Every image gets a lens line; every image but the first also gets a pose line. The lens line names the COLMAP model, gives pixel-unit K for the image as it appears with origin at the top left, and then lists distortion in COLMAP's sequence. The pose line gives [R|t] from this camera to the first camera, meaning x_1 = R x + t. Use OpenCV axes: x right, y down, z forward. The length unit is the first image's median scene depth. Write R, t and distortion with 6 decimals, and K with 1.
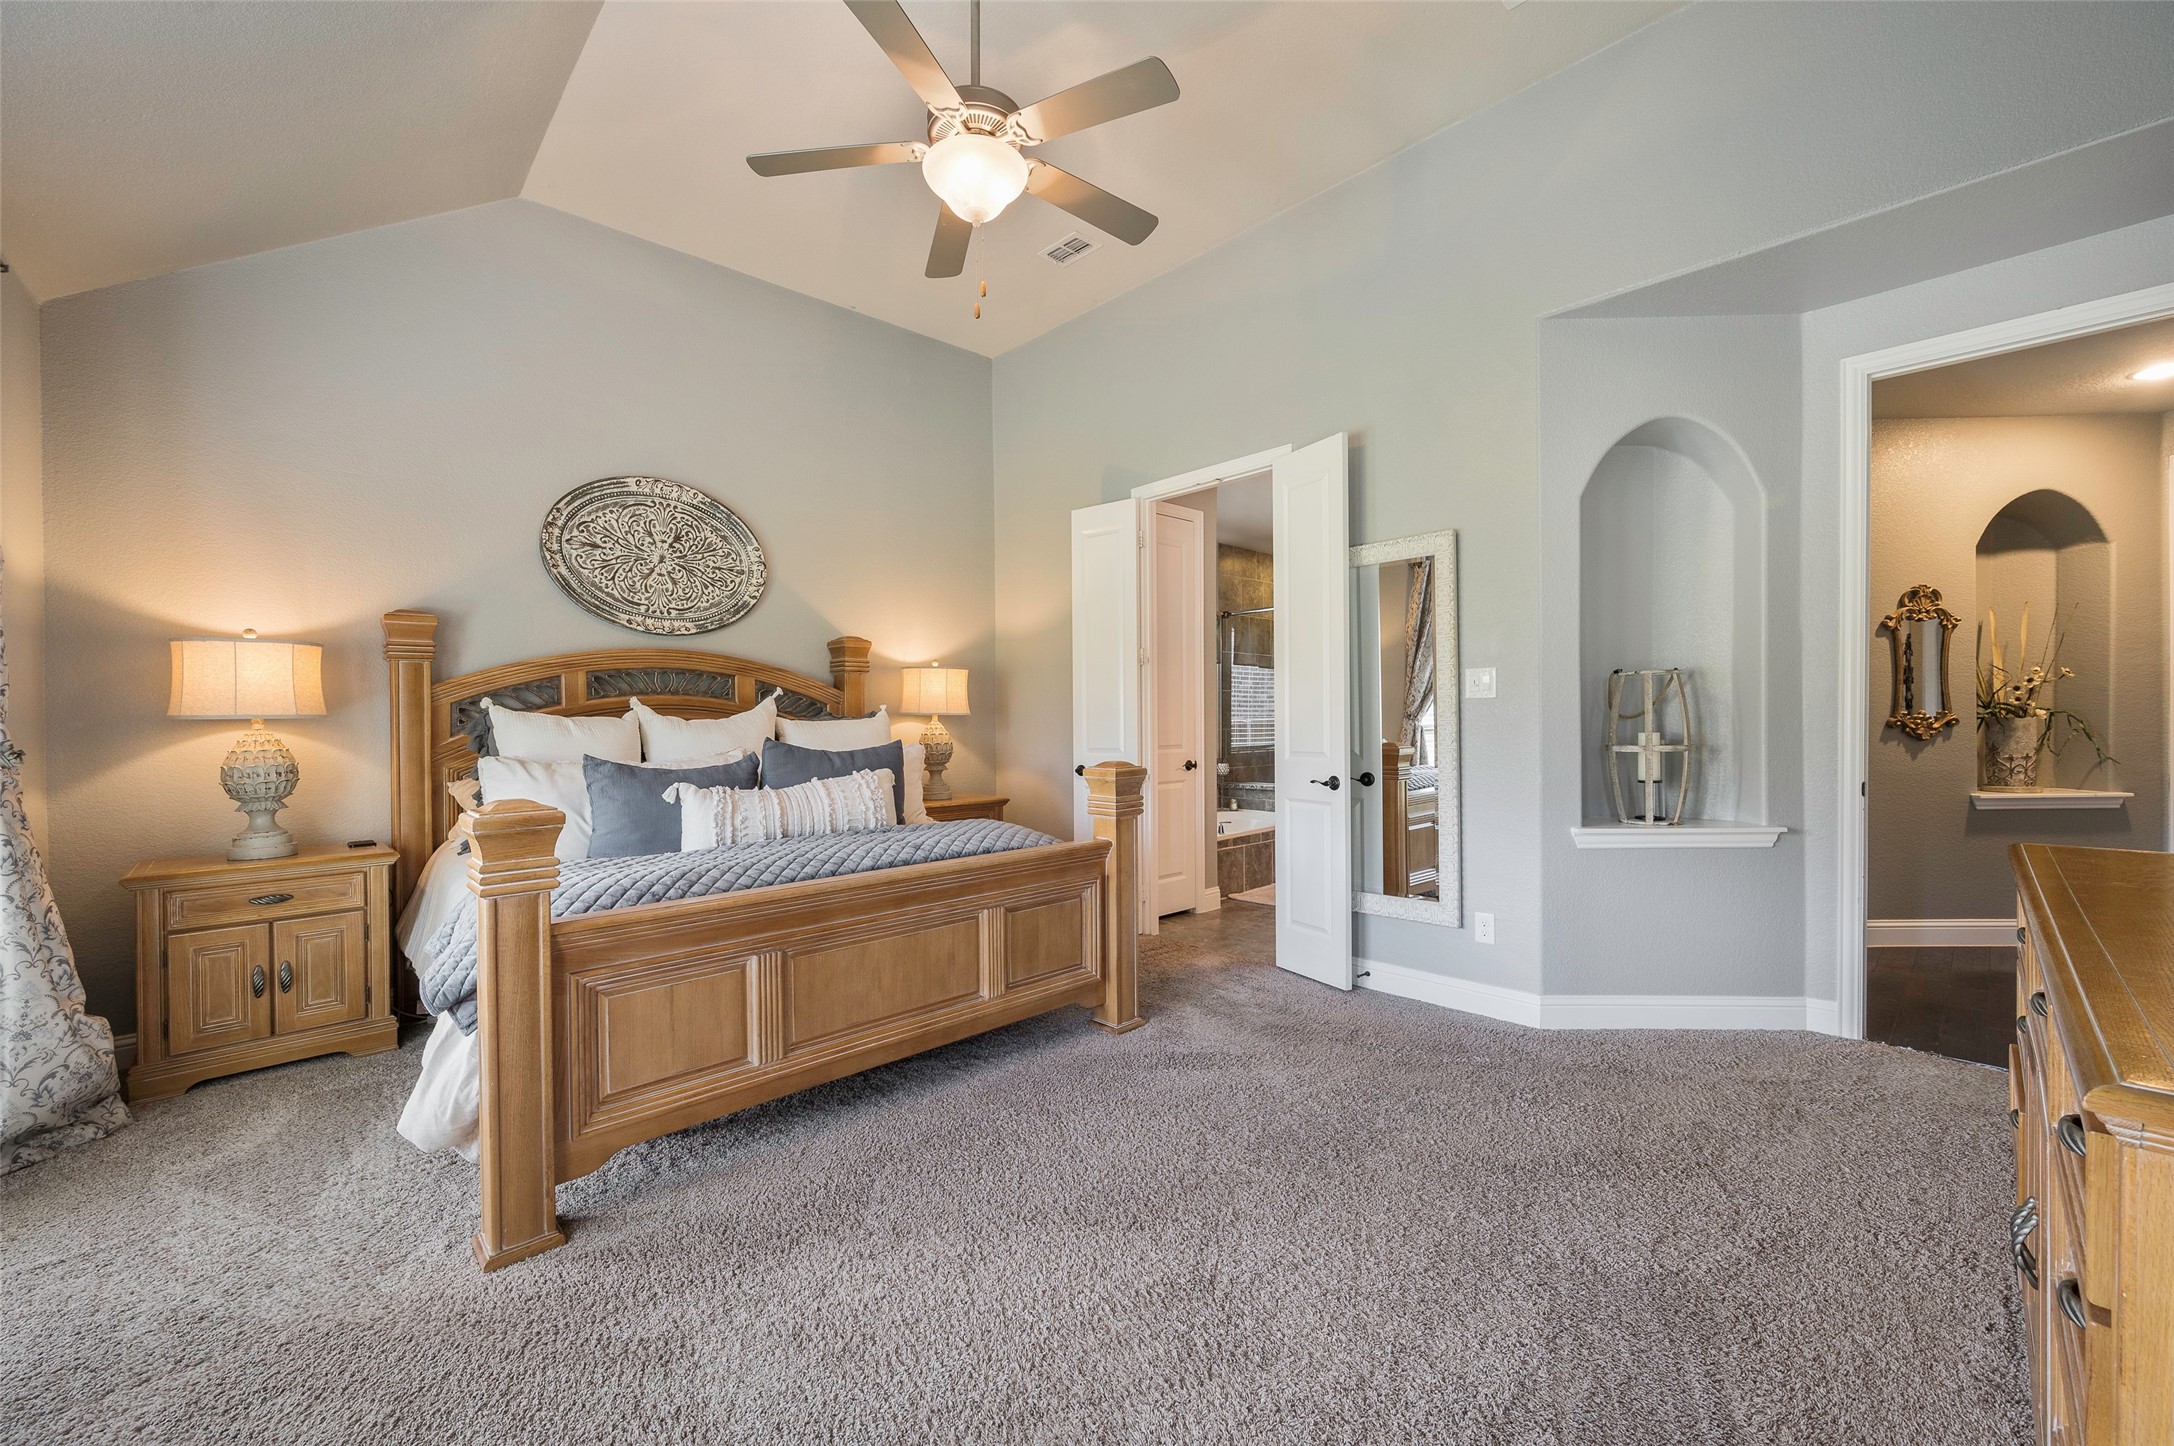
lens RADIAL K [[847.2, 0, 1087.0], [0, 847.2, 743.2], [0, 0, 1]] dist [-0.000079, -0.000008]
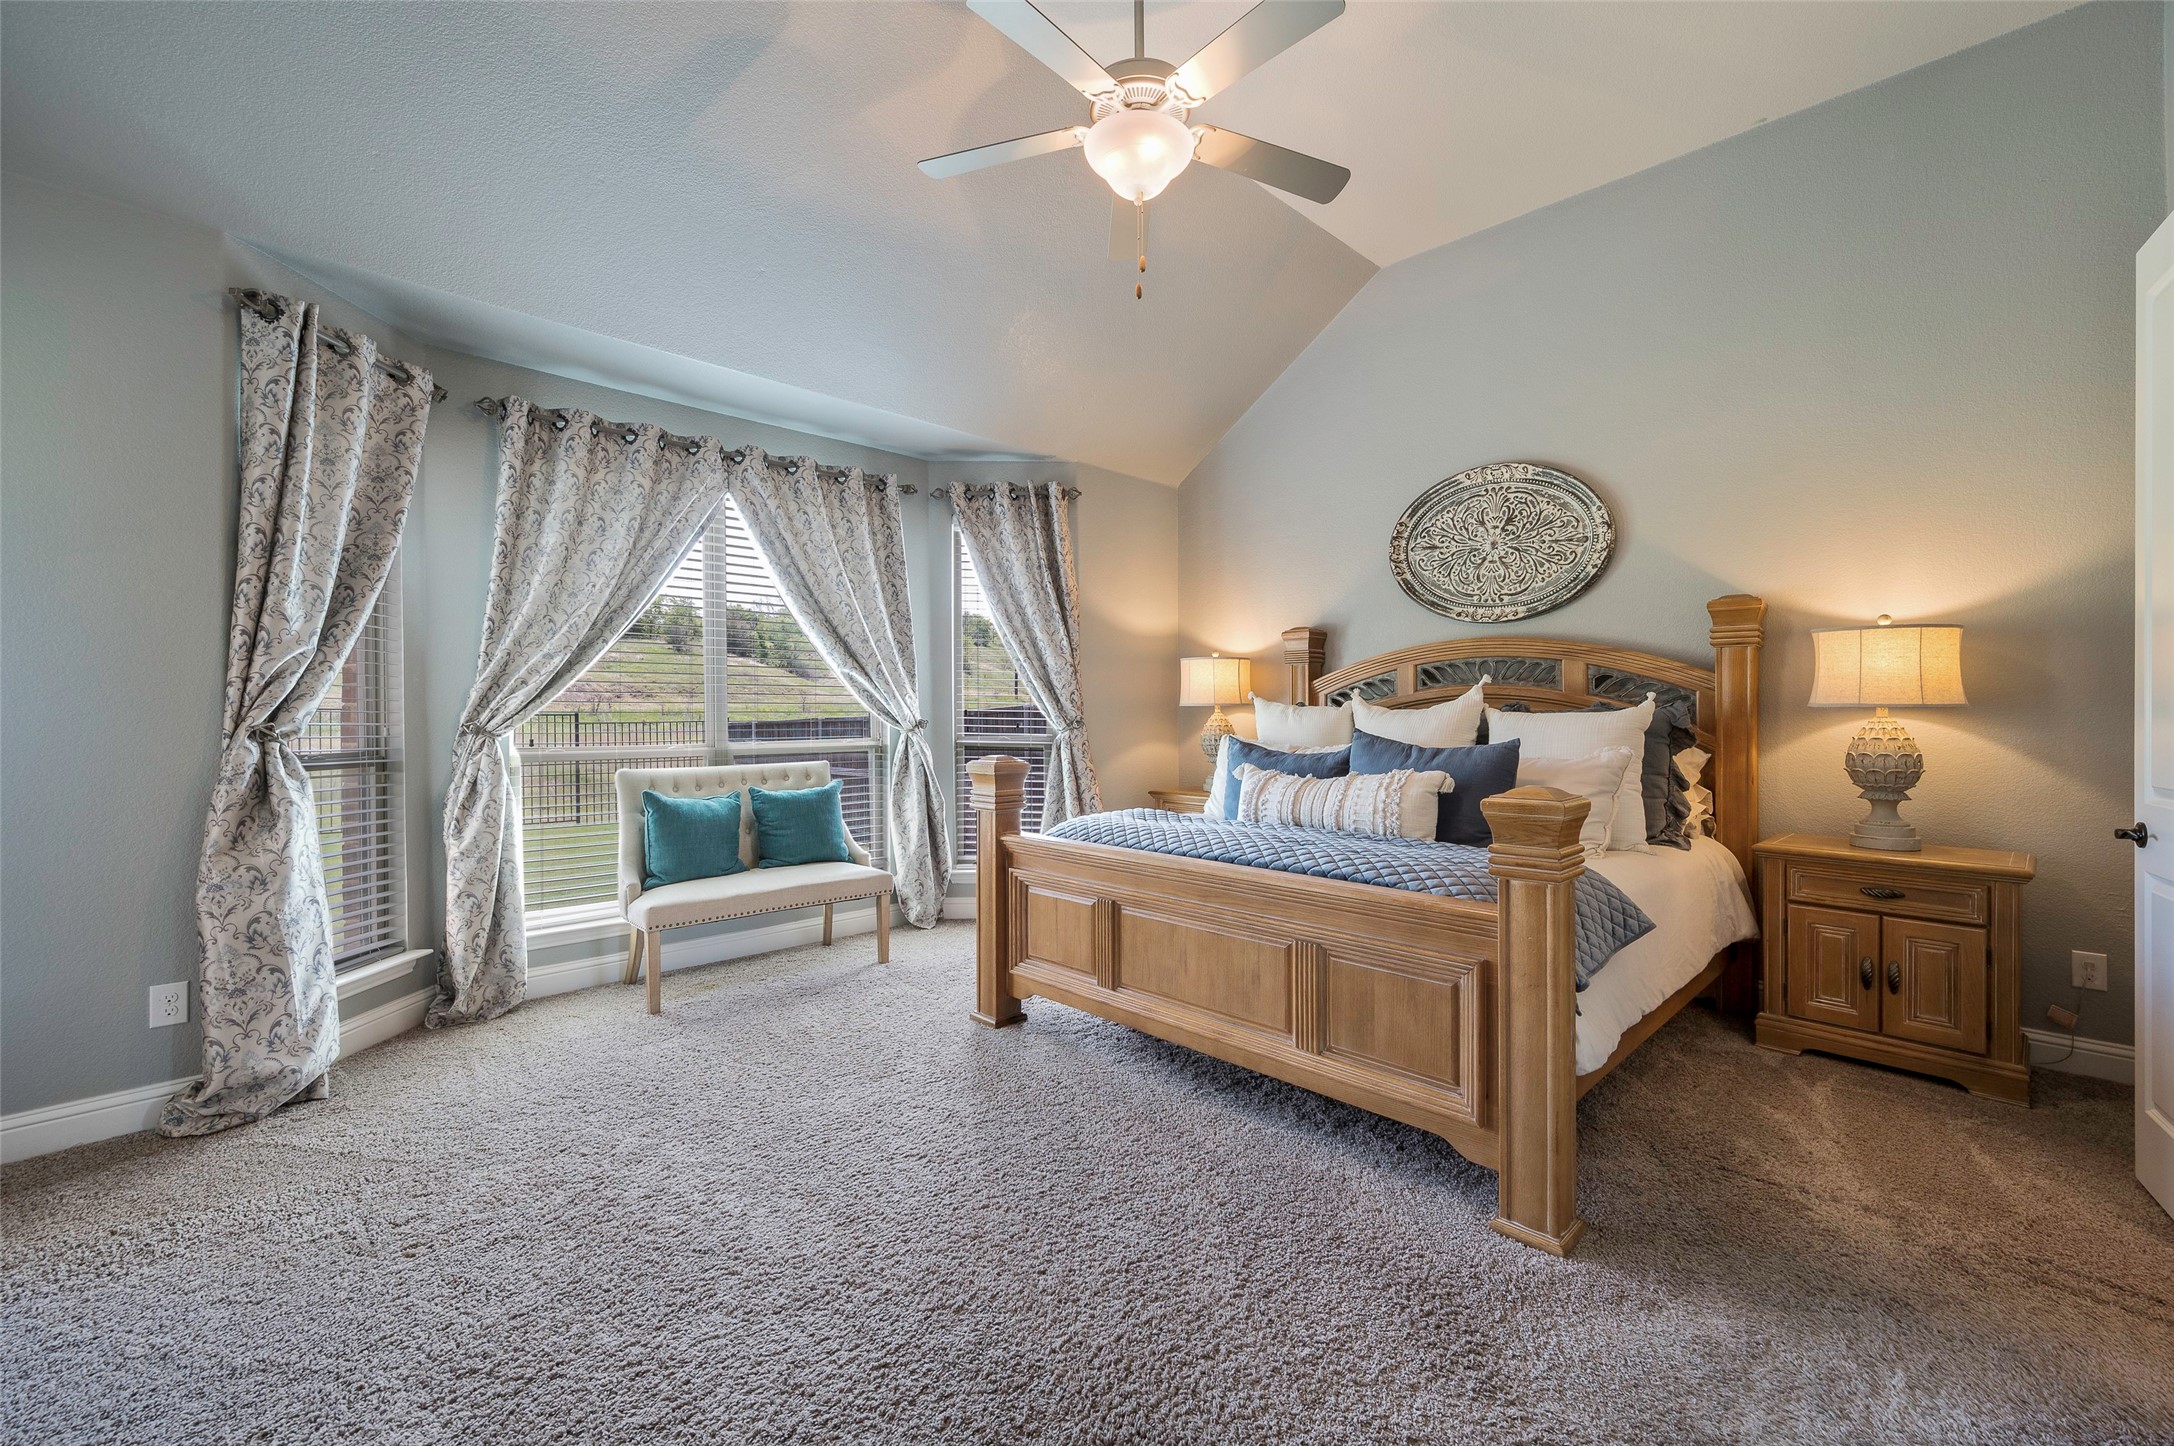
lens RADIAL K [[907.7, 0, 1090.6], [0, 907.7, 686.3], [0, 0, 1]] dist [-0.000534, -0.000043]
pose [[0.019936, -0.016184, -0.999670, 0.528908], [-0.034423, 0.999265, -0.016863, -0.021413], [0.999209, 0.034747, 0.019364, 0.517989]]
